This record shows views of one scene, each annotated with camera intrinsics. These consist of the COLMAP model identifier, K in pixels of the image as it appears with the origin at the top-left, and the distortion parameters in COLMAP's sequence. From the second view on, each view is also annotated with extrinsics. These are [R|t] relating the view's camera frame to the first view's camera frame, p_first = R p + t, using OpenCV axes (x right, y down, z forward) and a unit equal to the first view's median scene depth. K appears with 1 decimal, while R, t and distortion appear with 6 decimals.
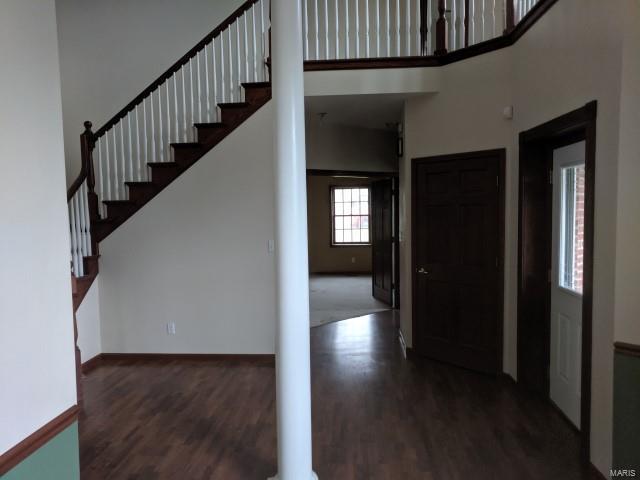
lens RADIAL K [[479.4, 0, 320.2], [0, 479.4, 240.7], [0, 0, 1]] dist [0.007559, 0.013050]
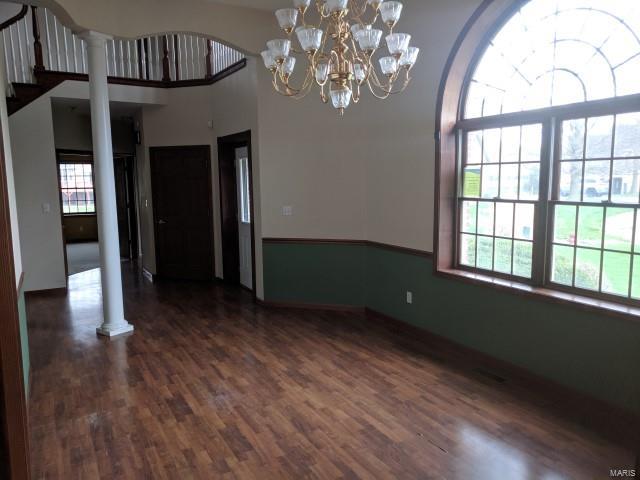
lens RADIAL K [[479.4, 0, 320.6], [0, 479.4, 240.8], [0, 0, 1]] dist [0.007559, 0.013050]
pose [[0.824783, -0.065283, 0.561668, -0.263136], [0.037846, 0.997459, 0.060360, 0.058148], [-0.564182, -0.028527, 0.825158, -0.621957]]
